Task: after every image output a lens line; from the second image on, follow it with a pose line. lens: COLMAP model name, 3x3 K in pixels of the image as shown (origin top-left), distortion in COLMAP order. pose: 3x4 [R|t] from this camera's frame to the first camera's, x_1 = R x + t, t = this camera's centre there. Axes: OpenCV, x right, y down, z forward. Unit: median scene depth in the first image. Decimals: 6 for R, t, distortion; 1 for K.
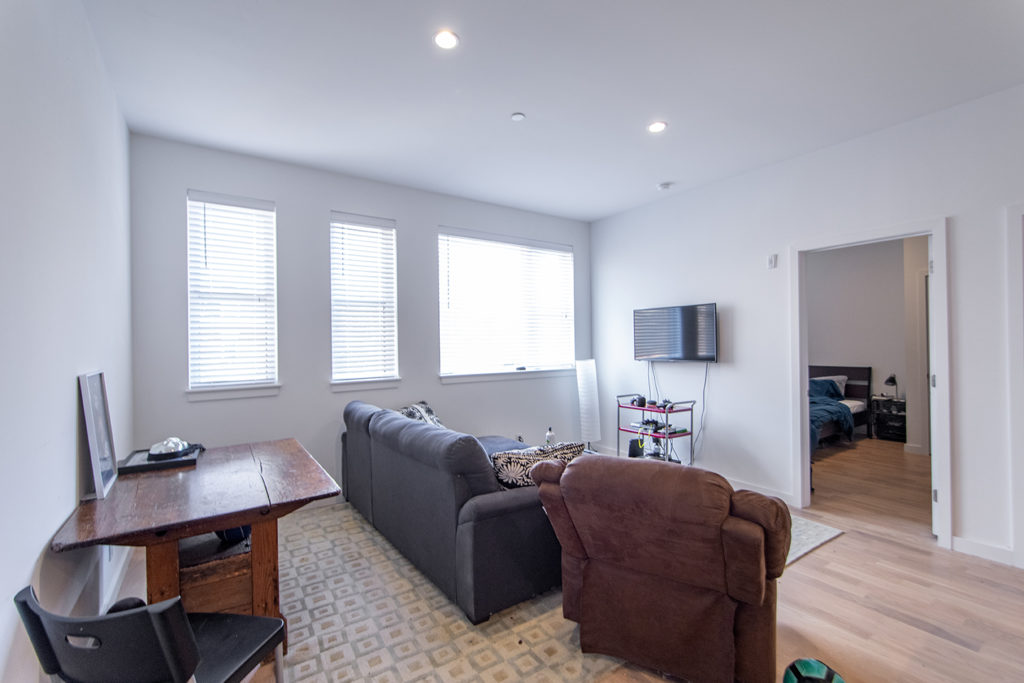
lens RADIAL K [[445.7, 0, 512.0], [0, 445.7, 341.5], [0, 0, 1]] dist [0.000774, 0.000128]
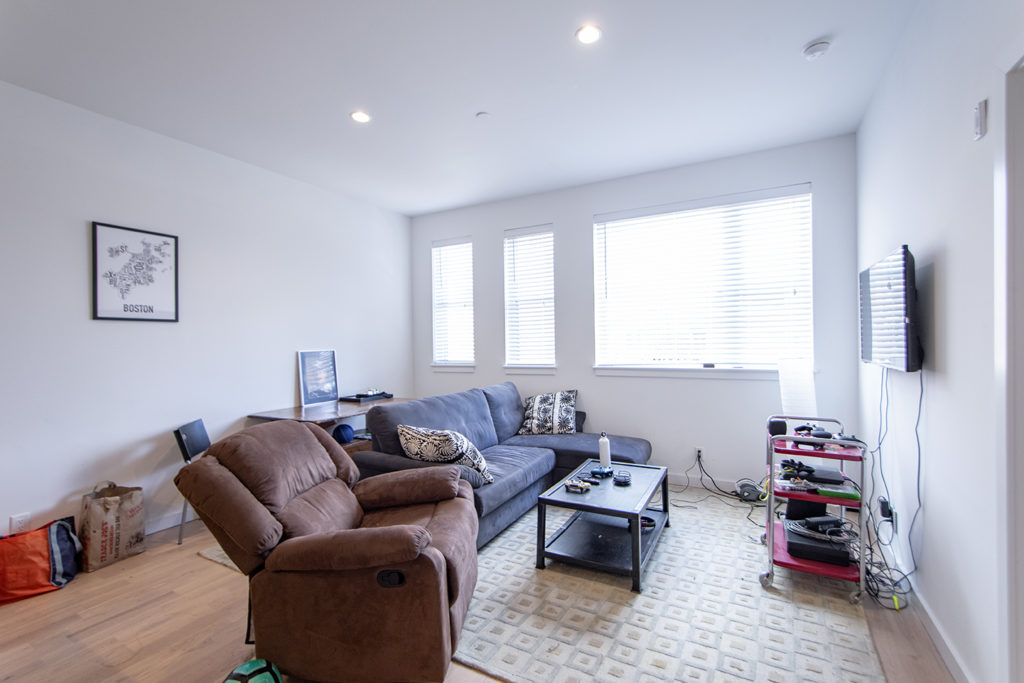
lens RADIAL K [[445.7, 0, 512.0], [0, 445.7, 341.5], [0, 0, 1]] dist [0.000774, 0.000128]
pose [[0.449996, 0.008164, -0.892993, 0.684524], [0.013667, 0.999778, 0.016027, 0.001878], [0.892926, -0.019417, 0.449784, 0.409733]]
